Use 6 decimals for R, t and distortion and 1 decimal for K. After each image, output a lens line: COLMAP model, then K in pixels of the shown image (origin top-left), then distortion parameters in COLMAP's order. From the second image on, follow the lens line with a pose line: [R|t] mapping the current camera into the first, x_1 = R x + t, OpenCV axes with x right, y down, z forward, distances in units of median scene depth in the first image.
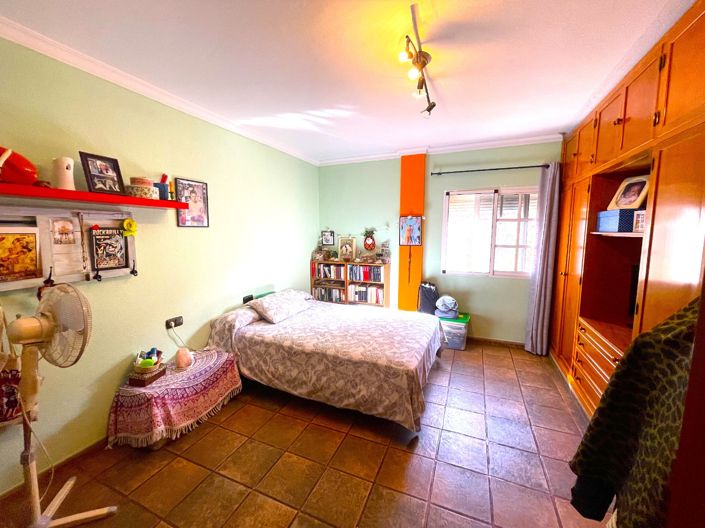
lens RADIAL K [[284.3, 0, 351.3], [0, 284.3, 263.4], [0, 0, 1]] dist [-0.007020, -0.000202]
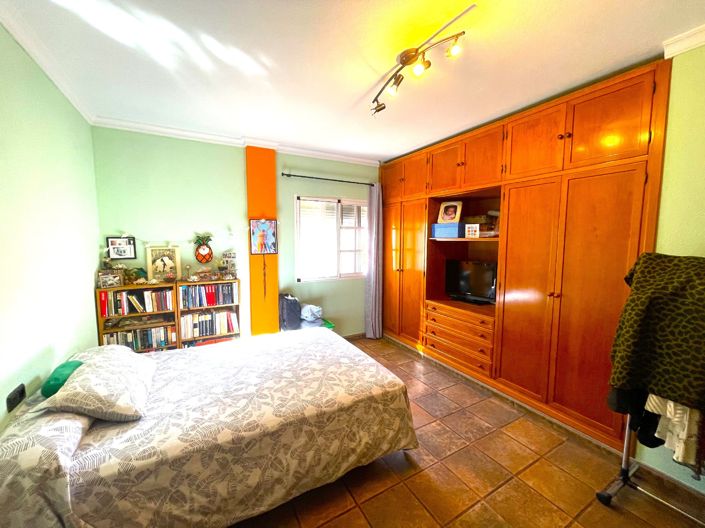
lens RADIAL K [[284.3, 0, 353.9], [0, 284.3, 263.8], [0, 0, 1]] dist [-0.007020, -0.000202]
pose [[0.603064, -0.068974, 0.794706, -0.347824], [0.087481, 0.995964, 0.020057, -0.031843], [-0.792882, 0.057426, 0.606664, 0.313599]]
